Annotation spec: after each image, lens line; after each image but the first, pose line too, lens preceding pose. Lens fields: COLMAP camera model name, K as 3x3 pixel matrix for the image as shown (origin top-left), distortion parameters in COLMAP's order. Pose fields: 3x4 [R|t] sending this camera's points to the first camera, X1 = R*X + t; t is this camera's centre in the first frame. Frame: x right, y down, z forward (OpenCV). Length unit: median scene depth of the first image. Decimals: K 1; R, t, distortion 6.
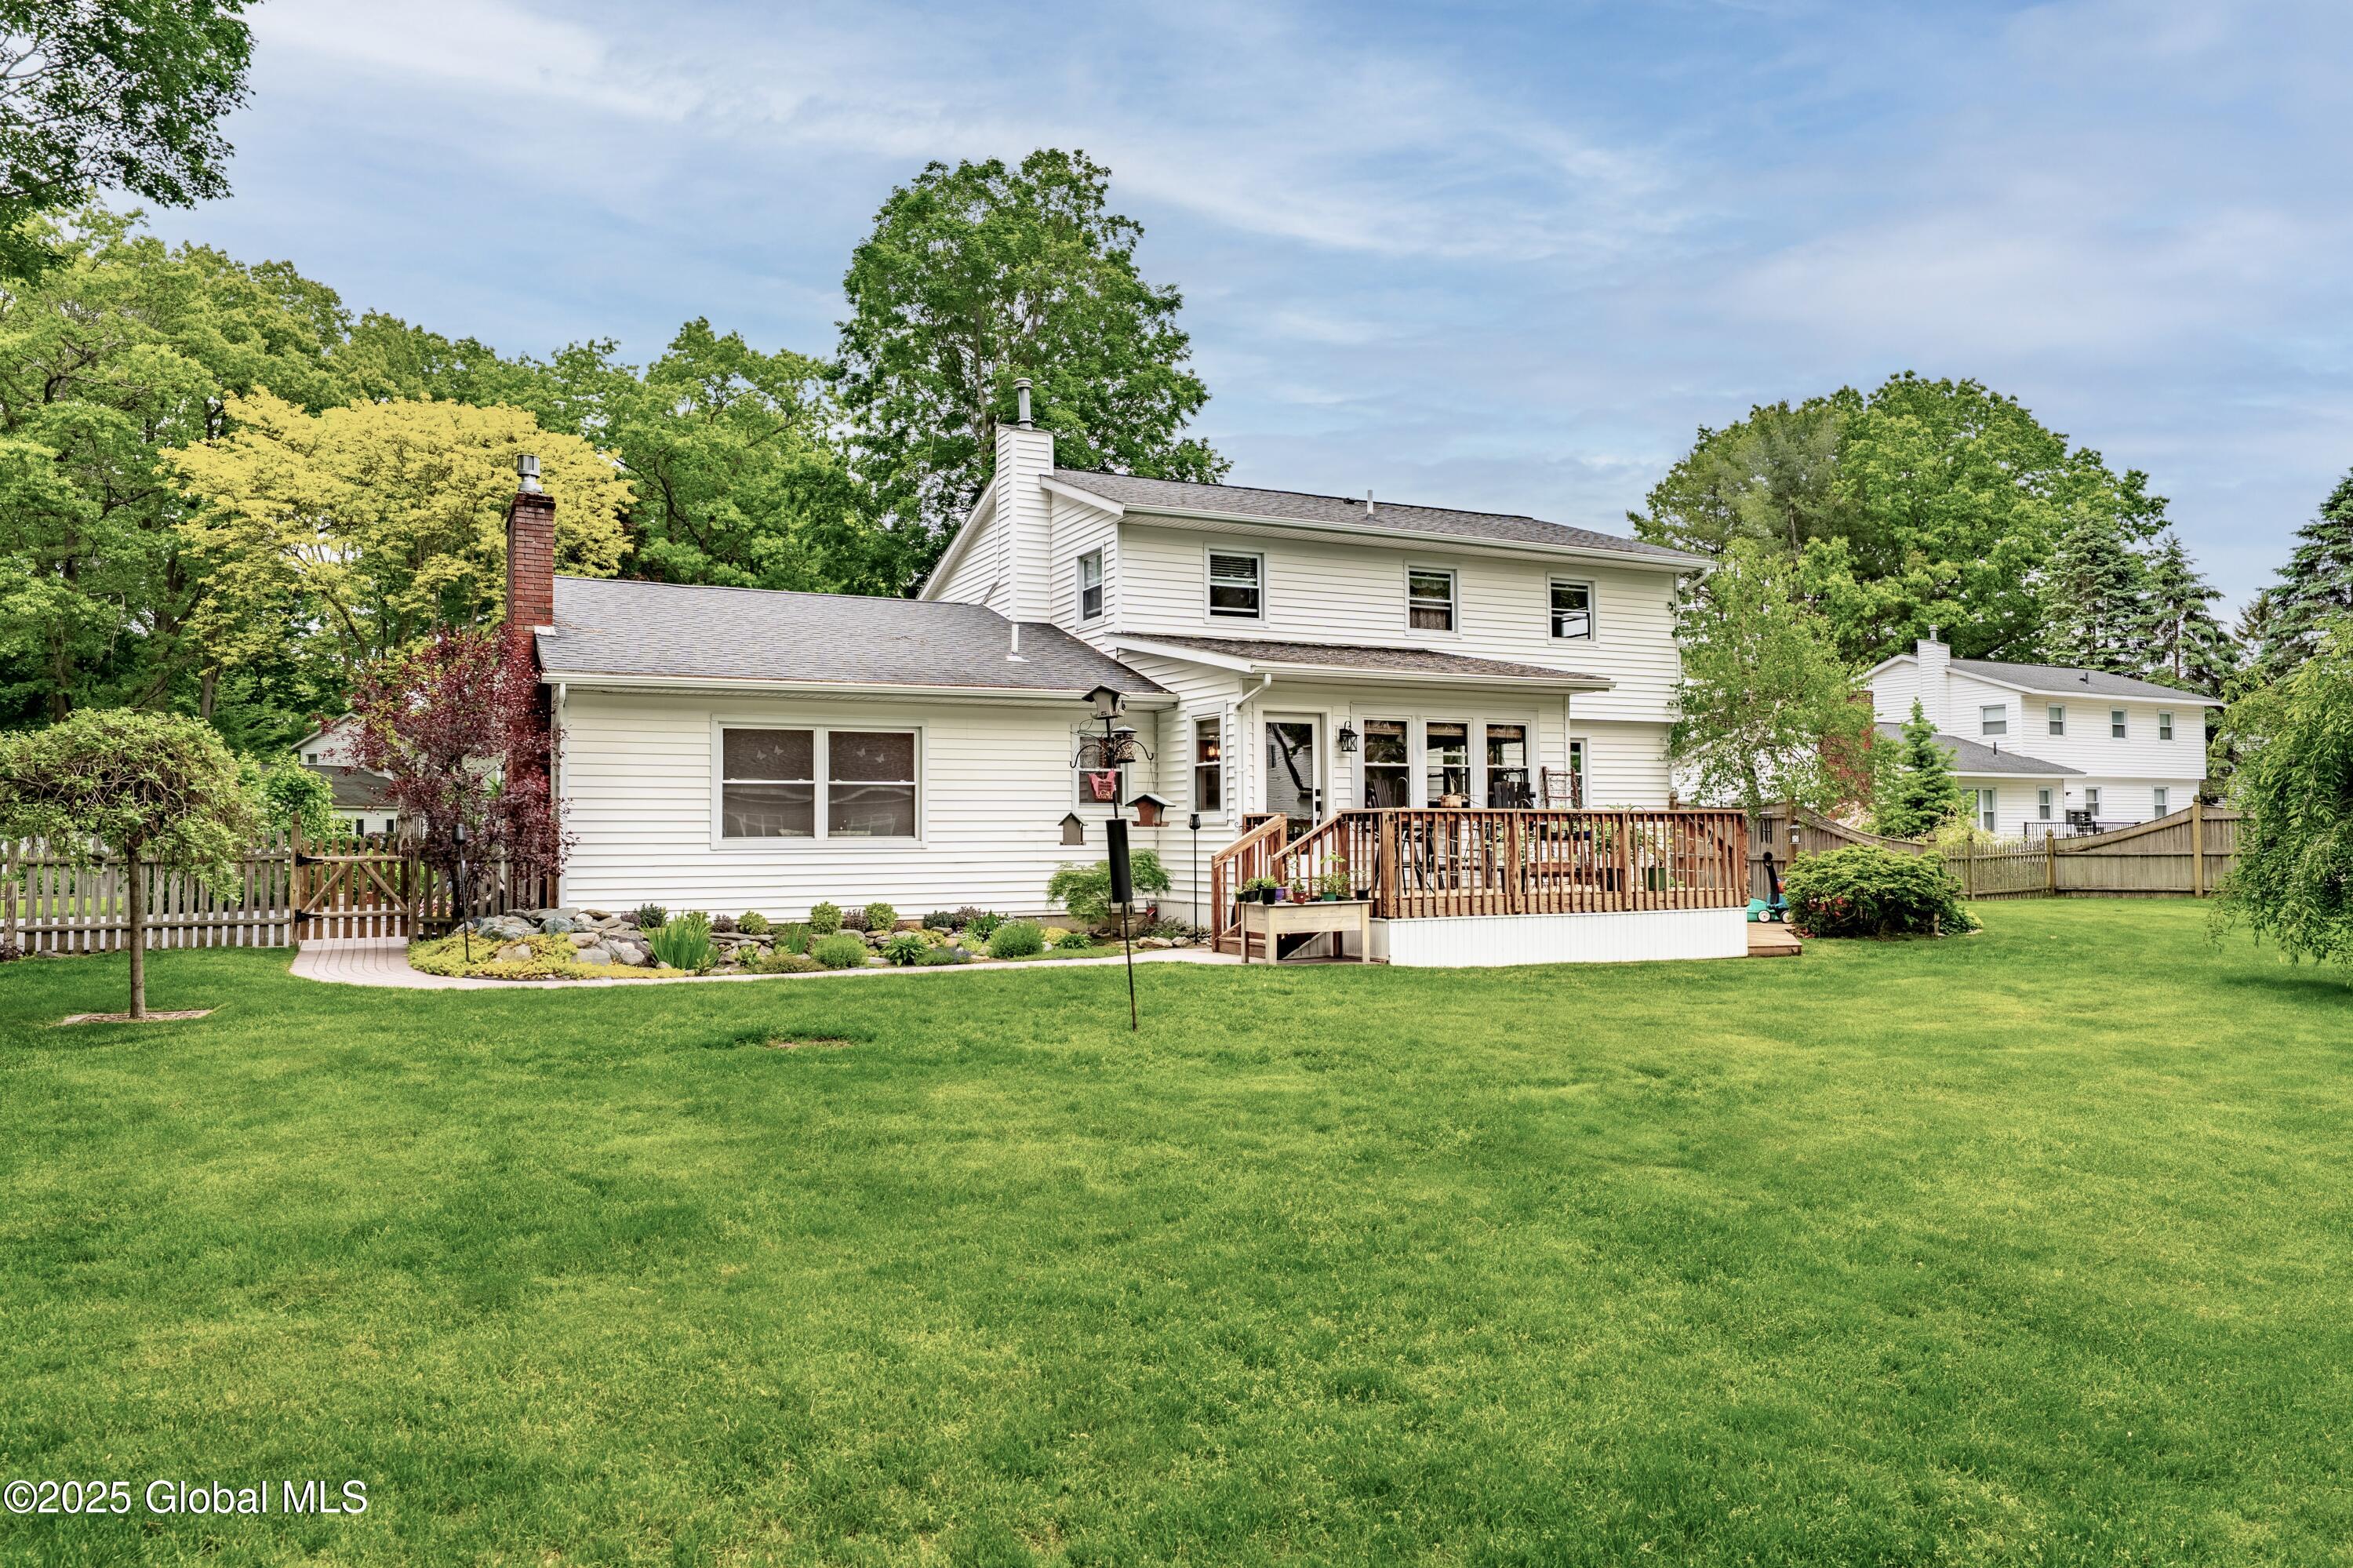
lens RADIAL K [[1666.6, 0, 1176.5], [0, 1666.6, 784.0], [0, 0, 1]] dist [-0.000241, 0.000195]
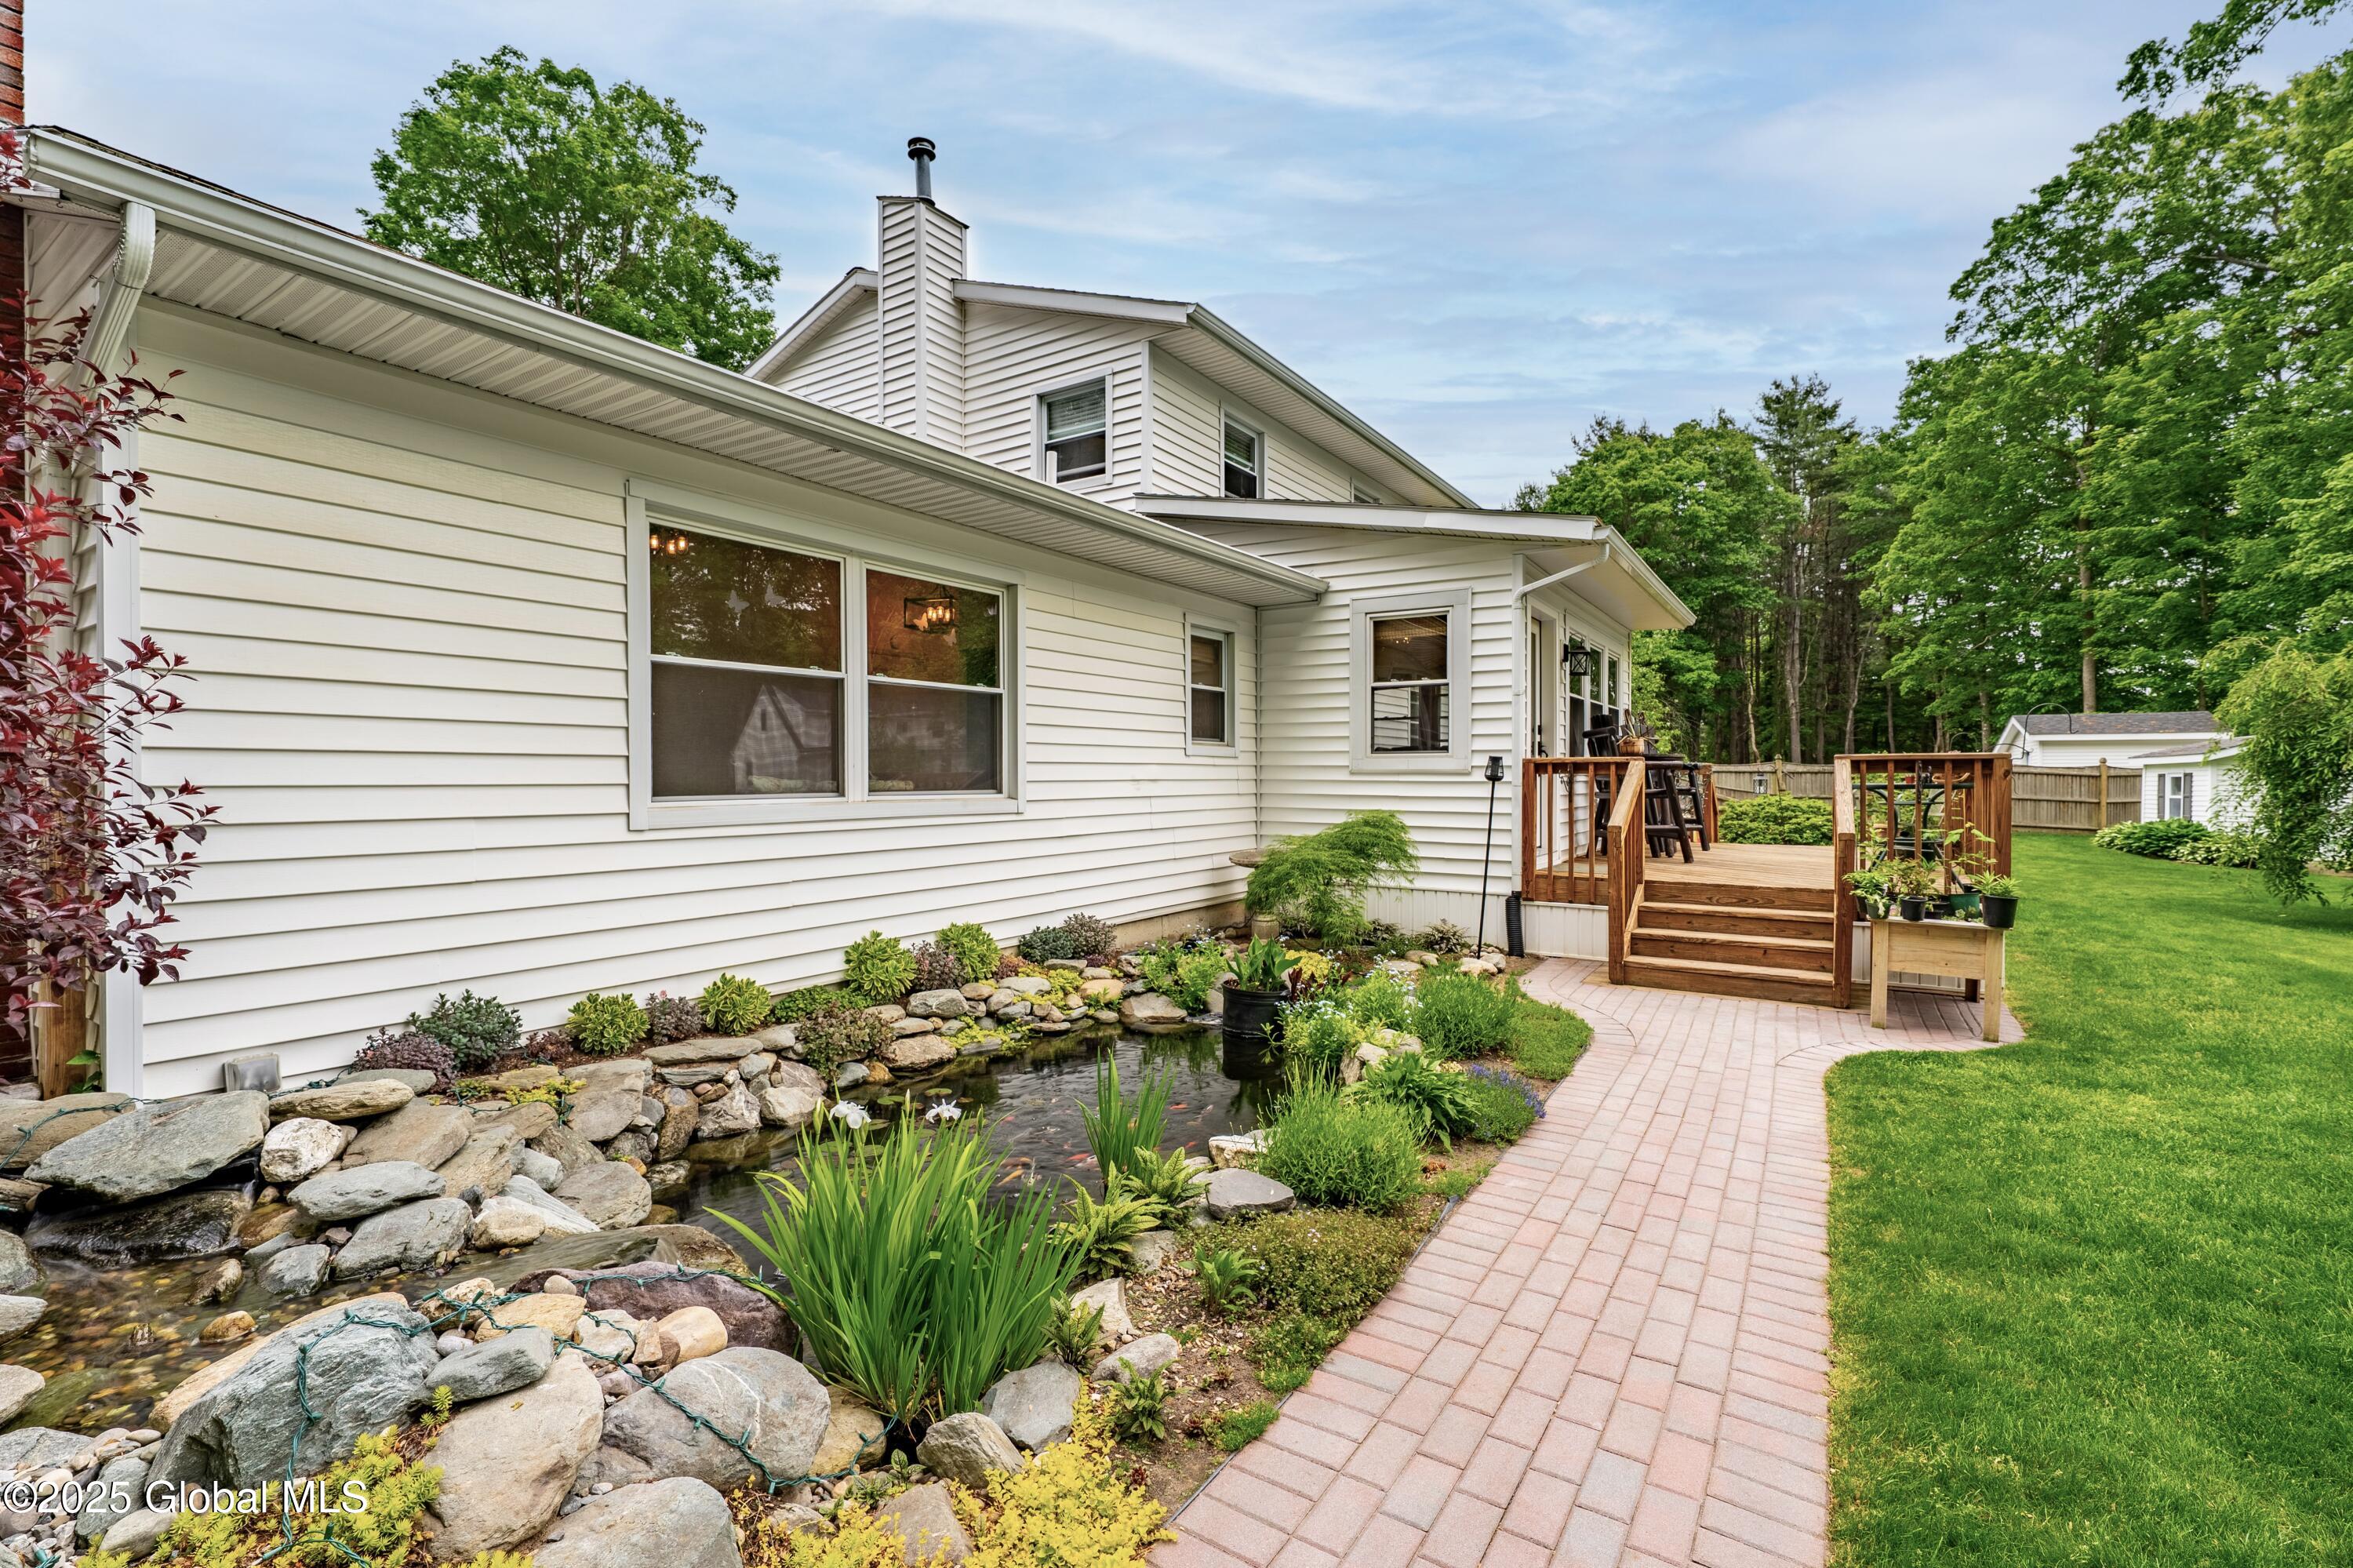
lens RADIAL K [[1019.8, 0, 1176.5], [0, 1019.8, 784.0], [0, 0, 1]] dist [-0.002437, -0.000252]
pose [[0.852492, 0.000861, 0.522740, -0.272984], [-0.022702, 0.999116, 0.035376, 0.016029], [-0.522248, -0.042025, 0.851758, 0.676579]]
